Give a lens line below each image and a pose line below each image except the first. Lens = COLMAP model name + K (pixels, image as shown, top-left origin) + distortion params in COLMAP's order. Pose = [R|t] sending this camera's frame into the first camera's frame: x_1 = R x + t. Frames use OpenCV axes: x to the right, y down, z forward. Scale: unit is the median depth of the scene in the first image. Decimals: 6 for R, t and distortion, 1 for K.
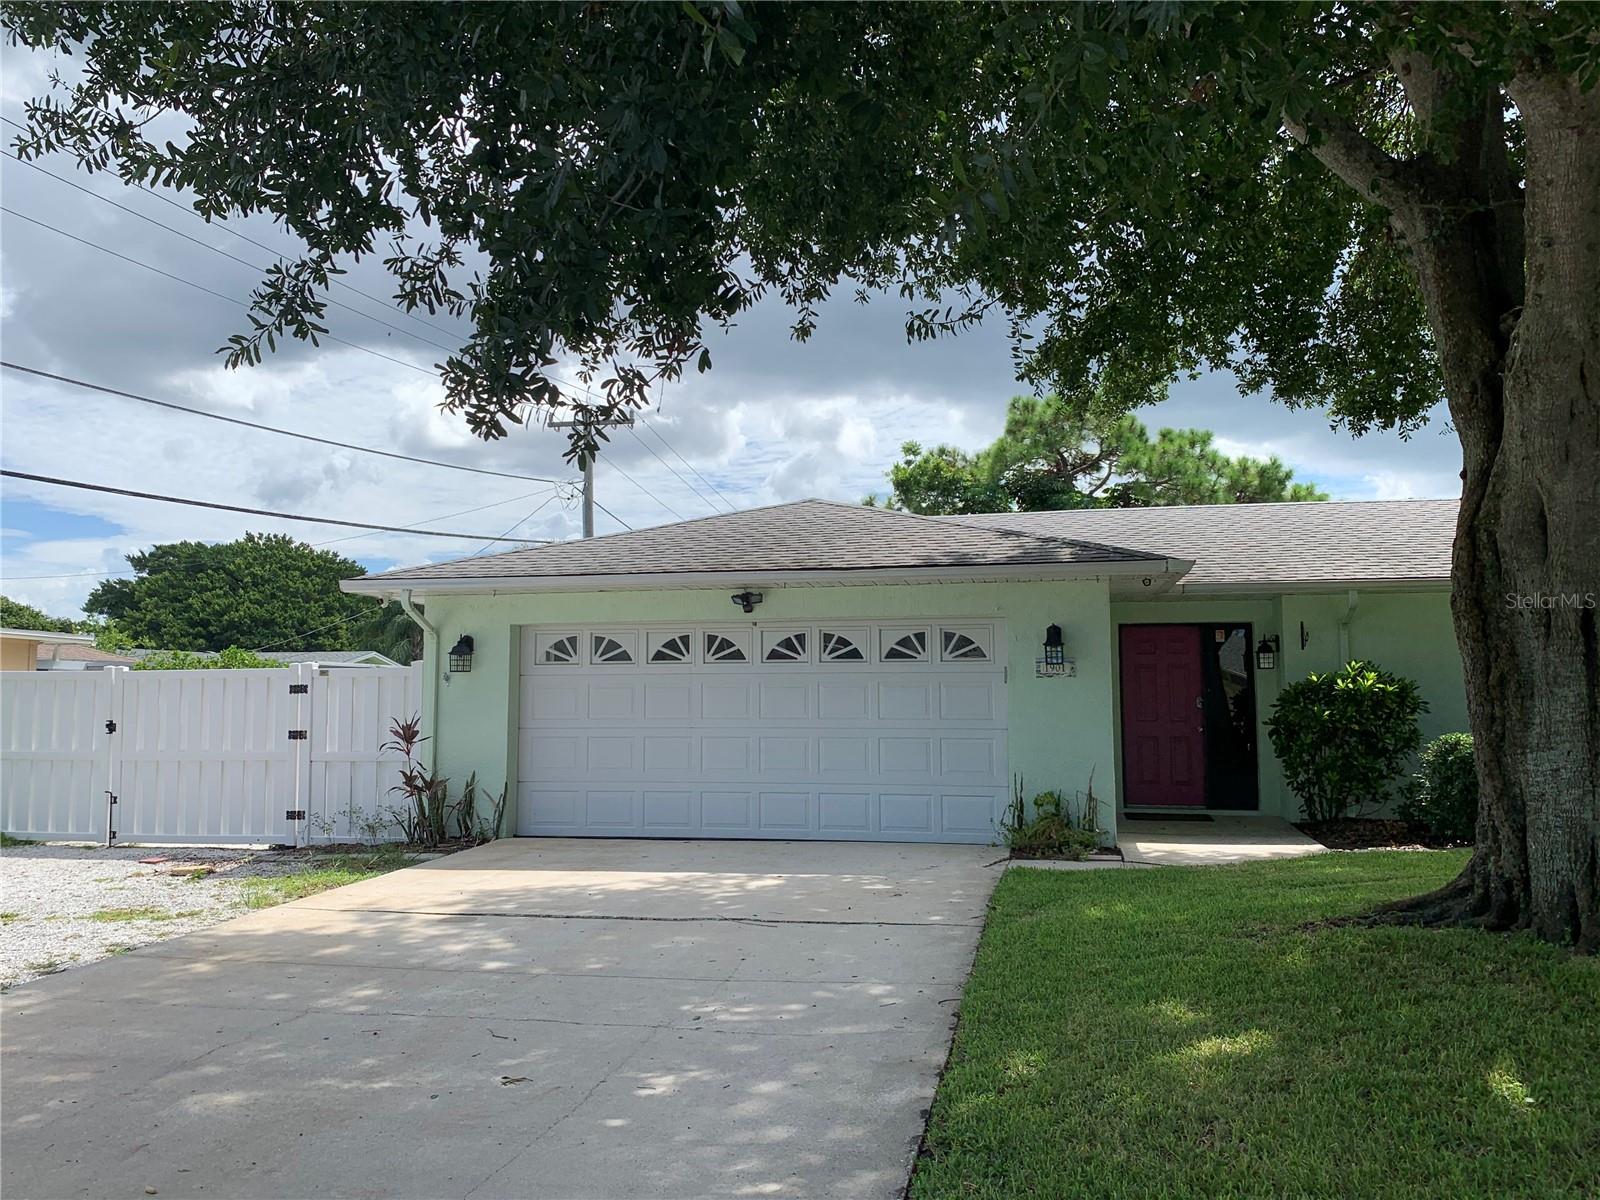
lens RADIAL K [[1319.5, 0, 800.0], [0, 1319.5, 600.0], [0, 0, 1]] dist [0.003955, -0.124752]
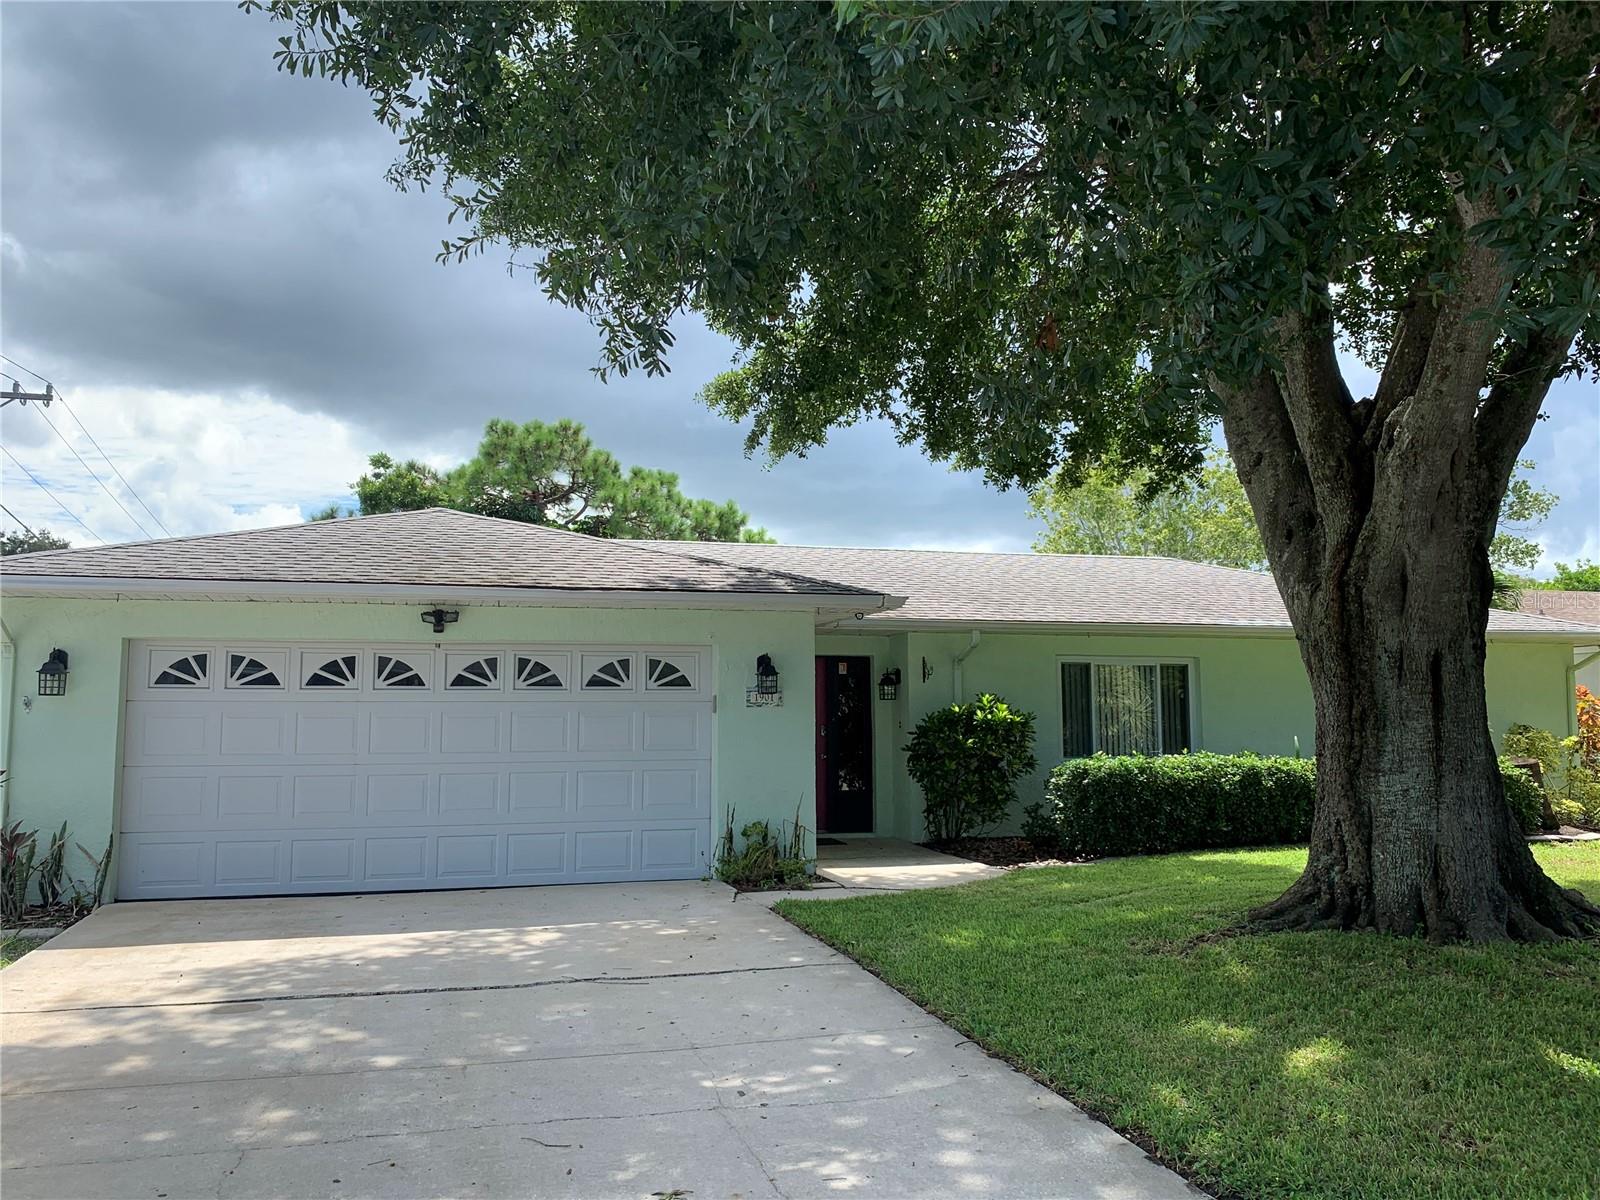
lens RADIAL K [[1290.3, 0, 800.0], [0, 1290.3, 600.0], [0, 0, 1]] dist [0.070121, -0.253912]
pose [[0.876546, 0.044518, 0.479254, -0.248441], [-0.033570, 0.998943, -0.031392, 0.006871], [-0.480145, 0.011428, 0.877114, 0.120117]]
